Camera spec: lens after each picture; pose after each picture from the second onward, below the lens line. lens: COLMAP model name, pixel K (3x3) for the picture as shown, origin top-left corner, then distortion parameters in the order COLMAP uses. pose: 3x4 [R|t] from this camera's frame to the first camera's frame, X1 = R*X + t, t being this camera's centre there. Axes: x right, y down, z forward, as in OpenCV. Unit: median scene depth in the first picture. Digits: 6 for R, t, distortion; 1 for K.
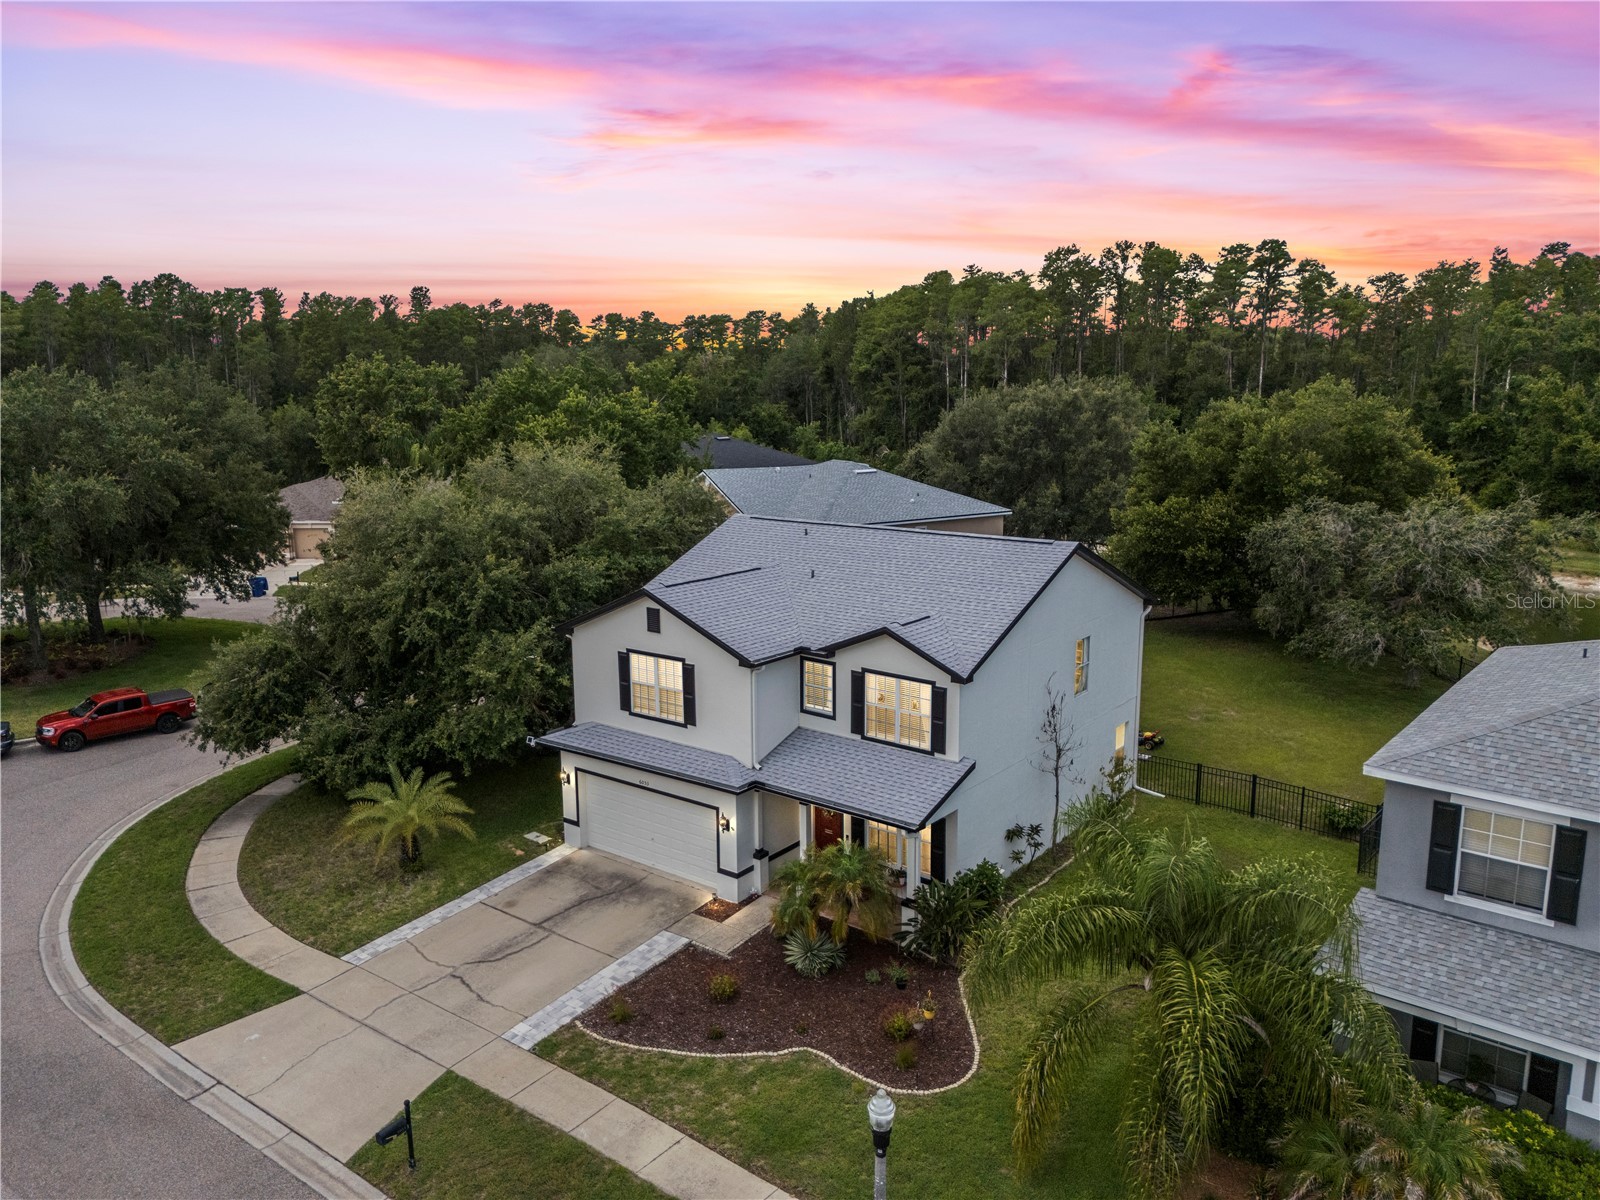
lens RADIAL K [[1175.0, 0, 797.2], [0, 1175.0, 606.5], [0, 0, 1]] dist [0.076242, -0.072915]
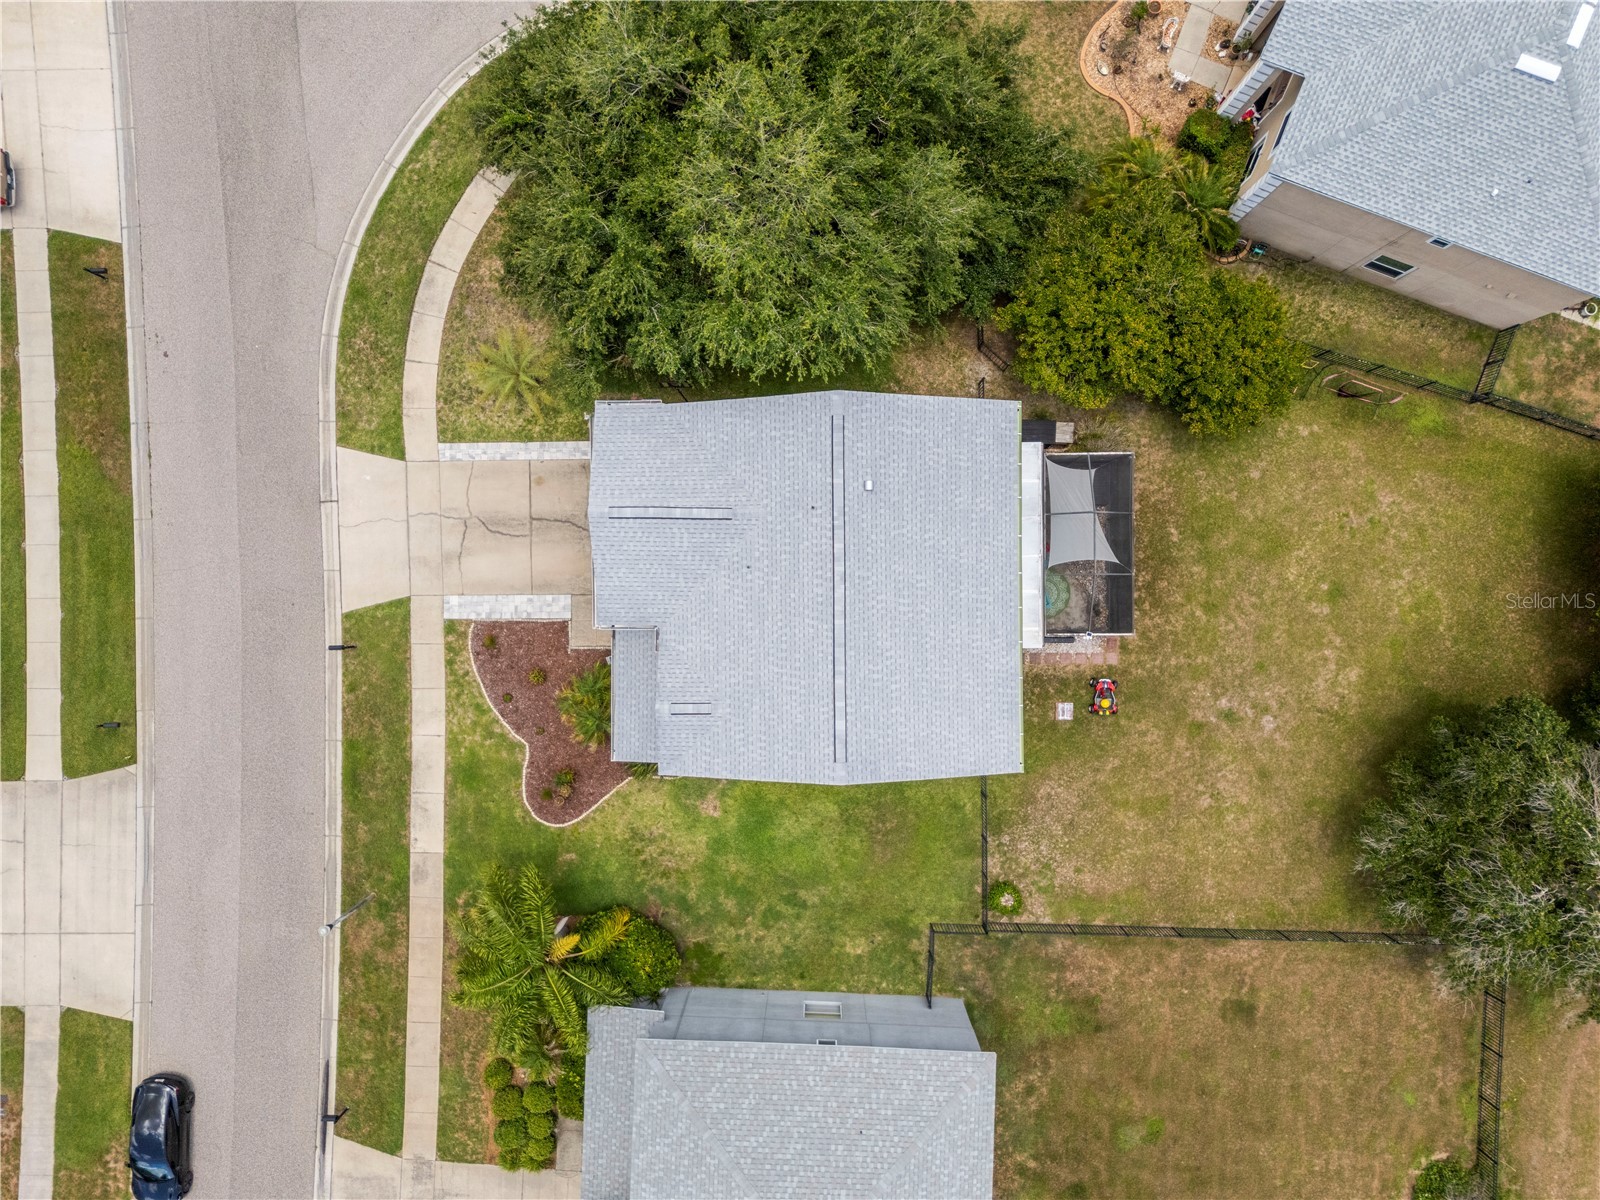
lens RADIAL K [[1175.0, 0, 790.6], [0, 1175.0, 606.3], [0, 0, 1]] dist [0.076242, -0.072915]
pose [[0.620119, 0.784489, 0.005416, 0.067665], [-0.143192, 0.106396, 0.983959, -1.246766], [0.771329, -0.610947, 0.178310, 0.903730]]
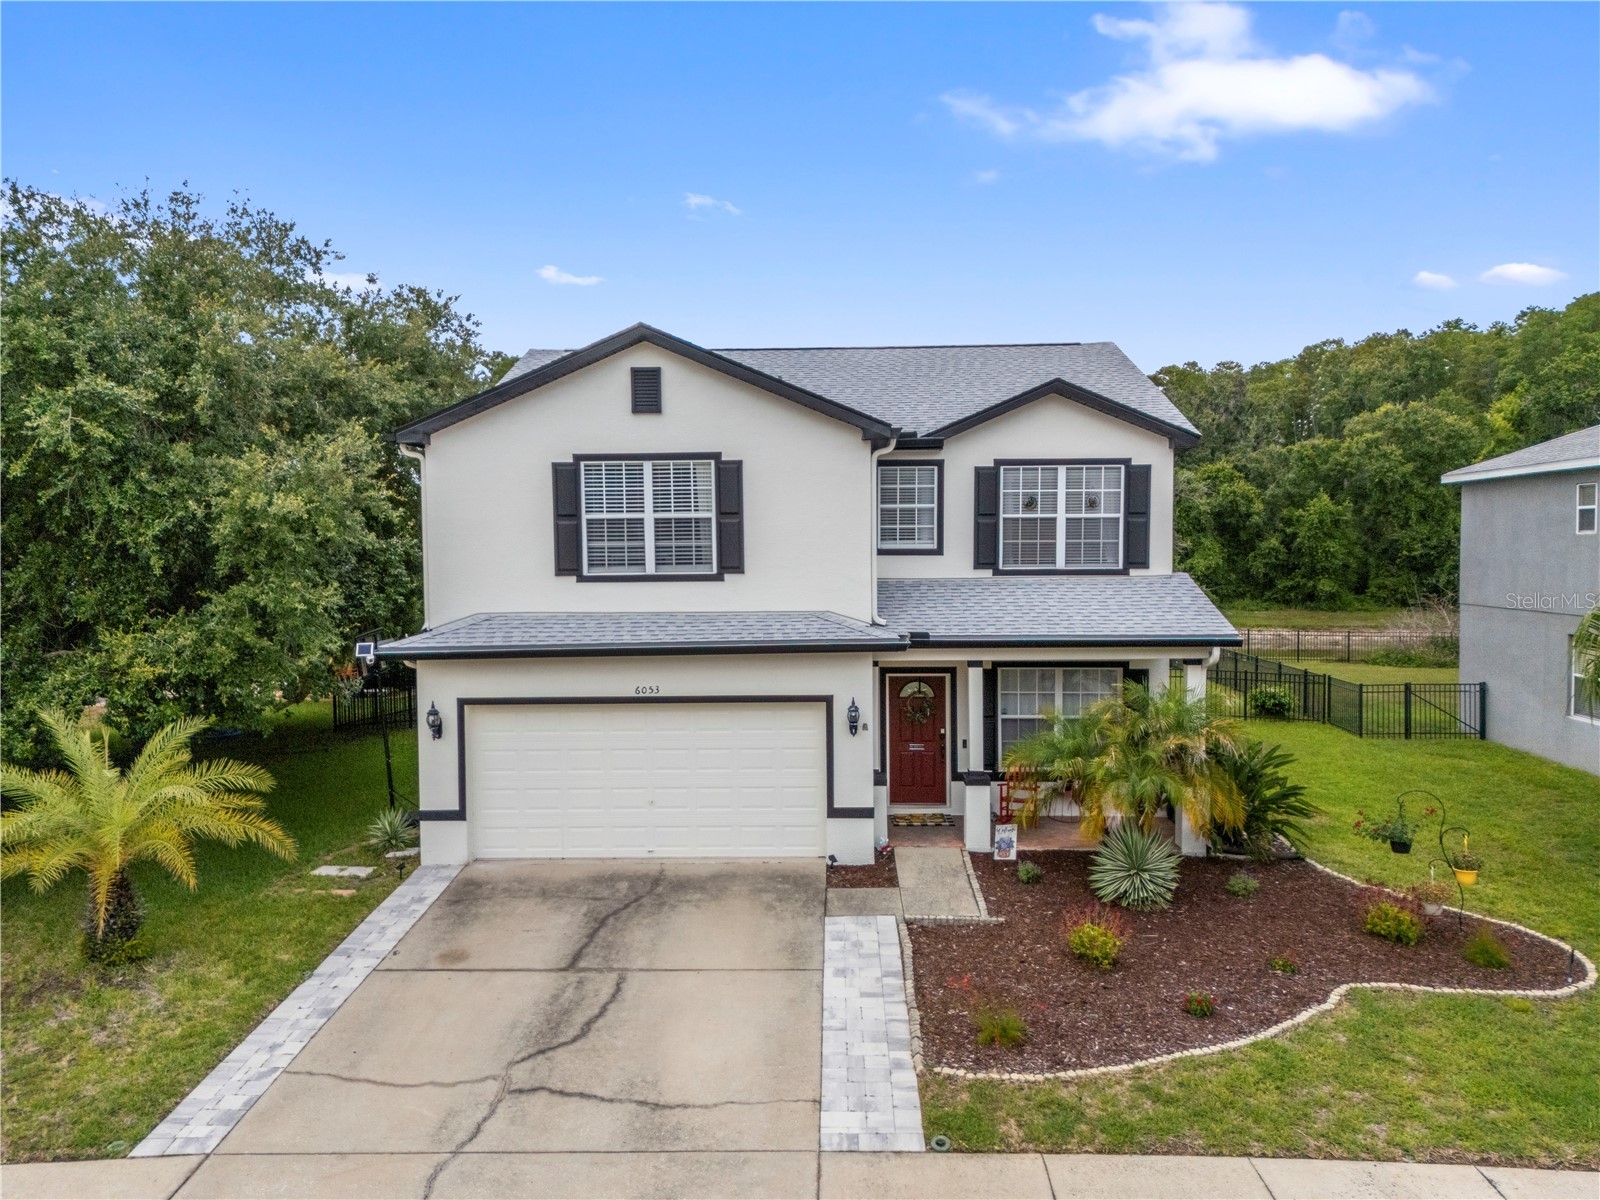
lens RADIAL K [[1175.0, 0, 799.3], [0, 1175.0, 608.6], [0, 0, 1]] dist [0.076242, -0.072915]
pose [[0.806940, -0.028216, 0.589959, -0.408201], [0.115179, 0.987199, -0.110326, 0.188982], [-0.579294, 0.156978, 0.799860, 0.550778]]
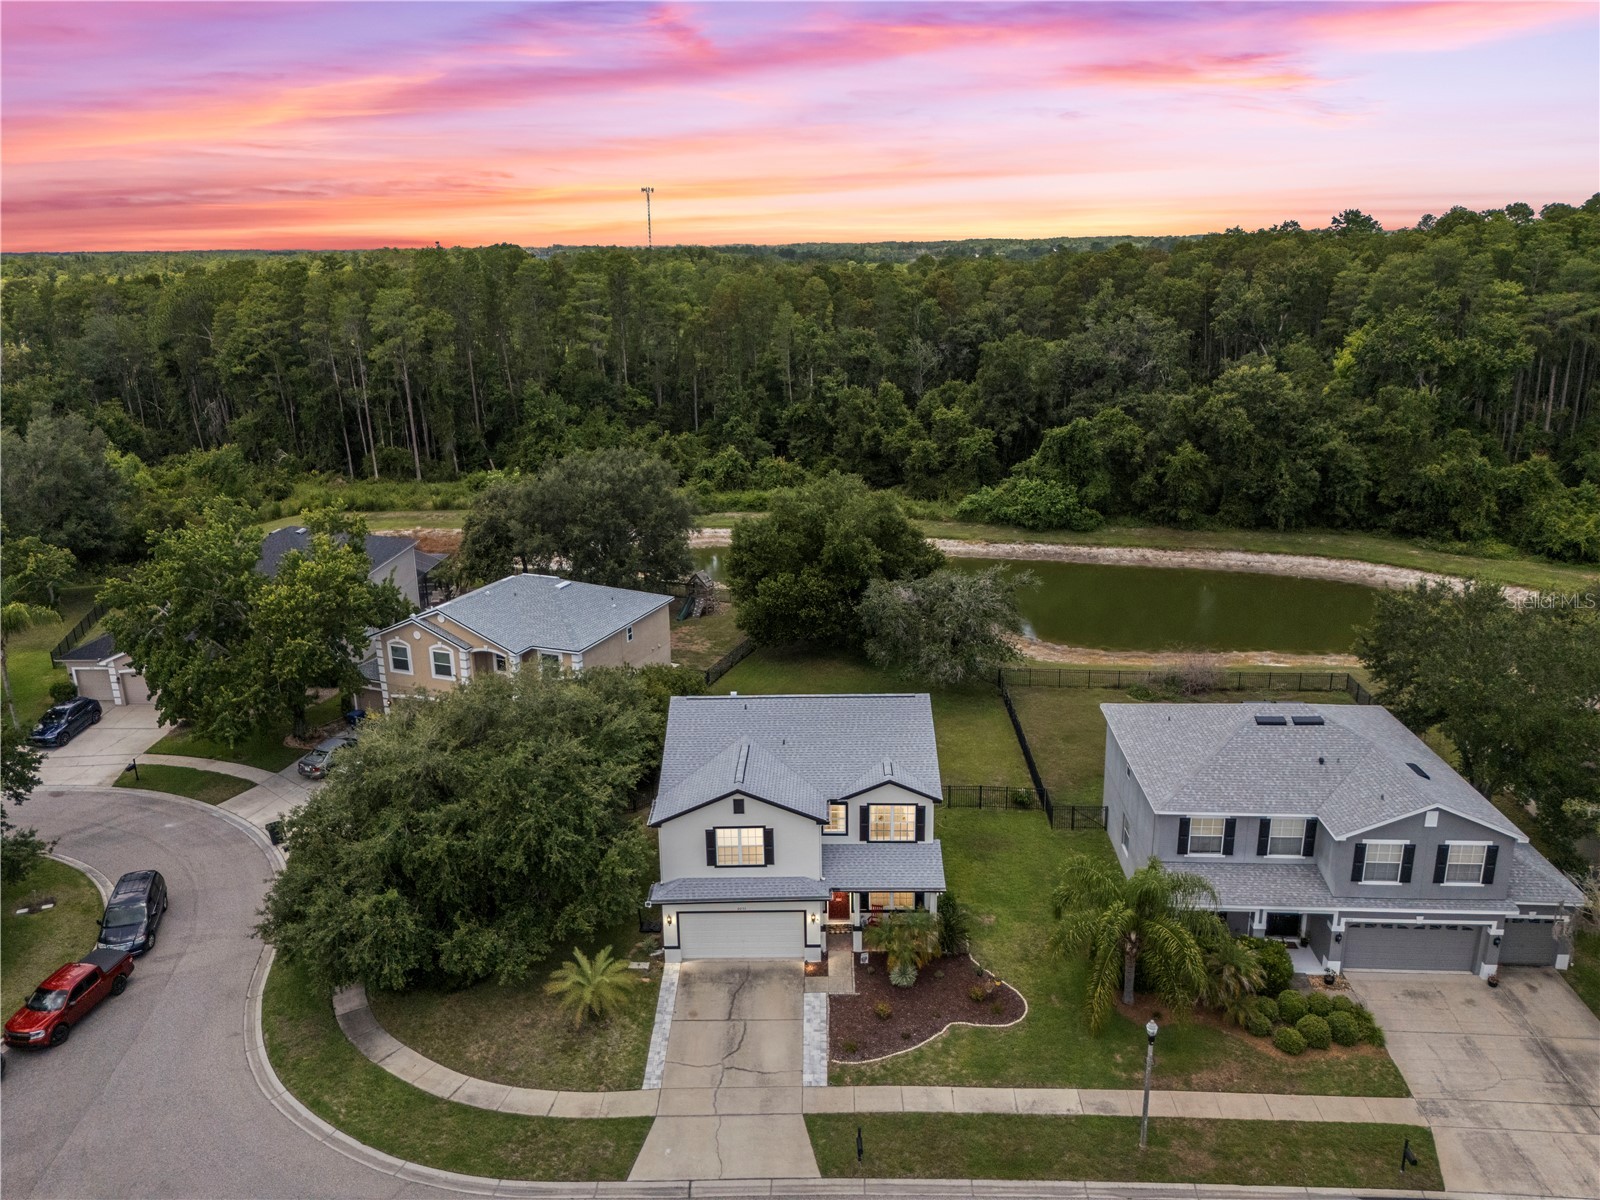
lens RADIAL K [[1175.0, 0, 796.7], [0, 1175.0, 605.9], [0, 0, 1]] dist [0.076242, -0.072915]
pose [[0.798308, -0.181696, 0.574187, -0.934913], [0.128007, 0.982811, 0.133029, -0.459586], [-0.588488, -0.032698, 0.807845, -0.297507]]
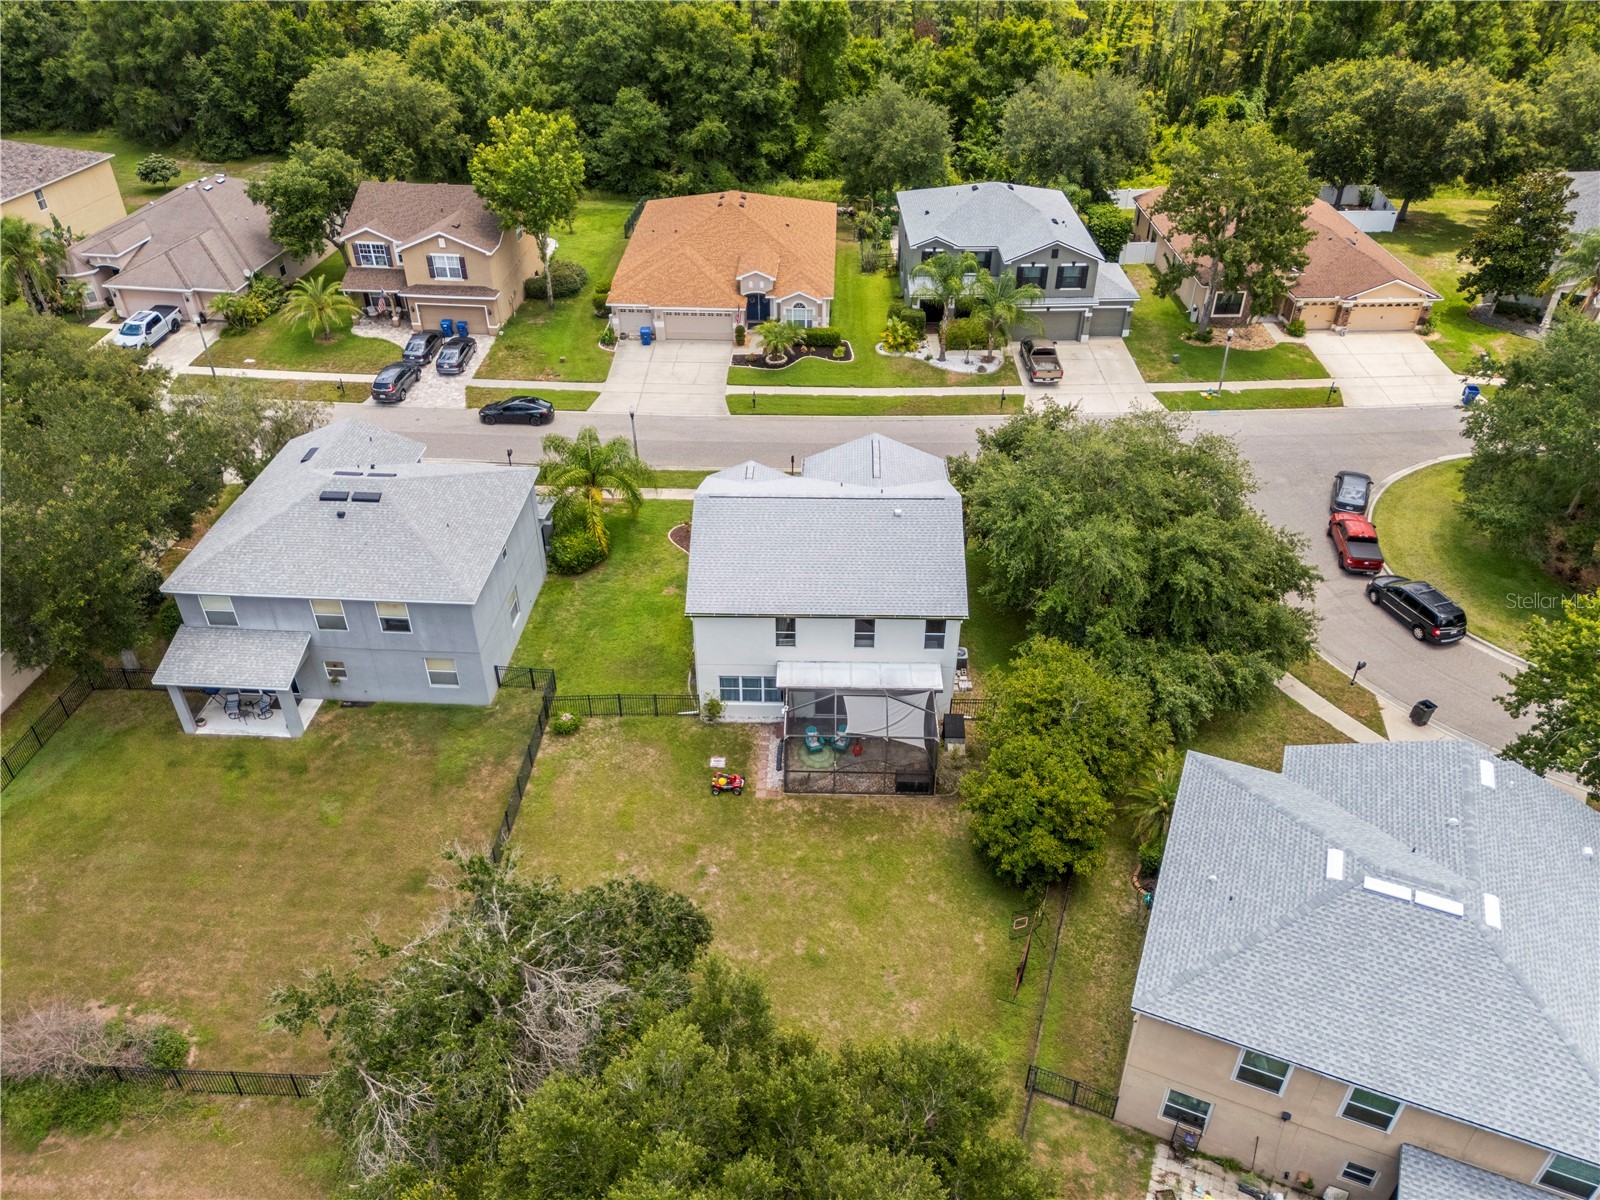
lens RADIAL K [[1175.0, 0, 799.7], [0, 1175.0, 608.8], [0, 0, 1]] dist [0.076242, -0.072915]
pose [[-0.801315, 0.356868, -0.480145, 1.033631], [-0.112875, 0.697988, 0.707158, -1.204471], [0.587498, 0.620853, -0.519026, 2.165875]]
